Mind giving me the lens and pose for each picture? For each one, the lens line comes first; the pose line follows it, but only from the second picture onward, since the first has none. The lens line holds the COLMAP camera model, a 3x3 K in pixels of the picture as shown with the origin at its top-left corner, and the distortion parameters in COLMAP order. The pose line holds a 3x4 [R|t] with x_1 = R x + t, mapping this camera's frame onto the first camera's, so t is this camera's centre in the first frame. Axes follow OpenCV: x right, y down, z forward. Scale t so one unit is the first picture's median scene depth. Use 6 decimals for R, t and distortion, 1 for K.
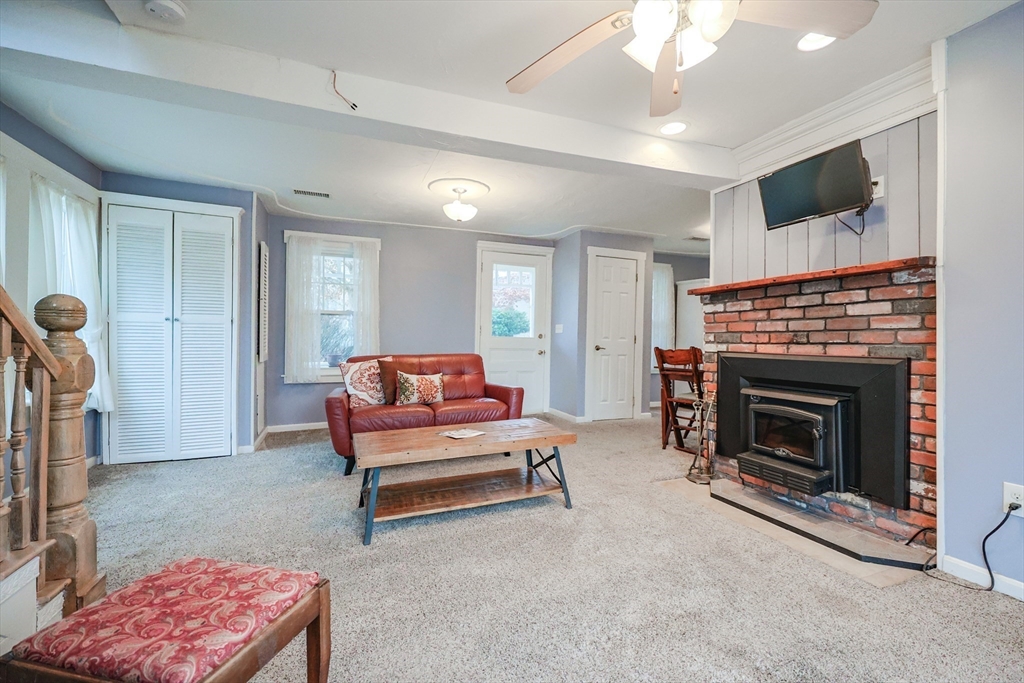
lens RADIAL K [[440.3, 0, 519.4], [0, 440.3, 342.4], [0, 0, 1]] dist [-0.001517, 0.000160]
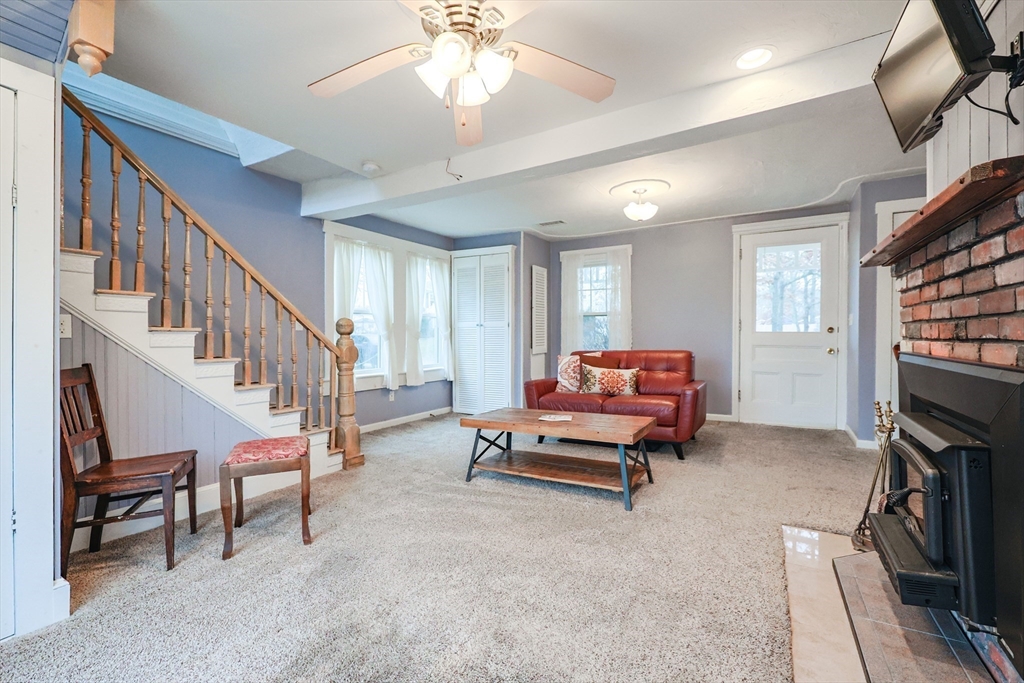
lens RADIAL K [[440.3, 0, 518.4], [0, 440.3, 337.2], [0, 0, 1]] dist [-0.001517, 0.000160]
pose [[0.608008, -0.006173, -0.793907, 0.552101], [0.004436, 0.999981, -0.004378, -0.001229], [0.793918, -0.000861, 0.608024, 0.162357]]
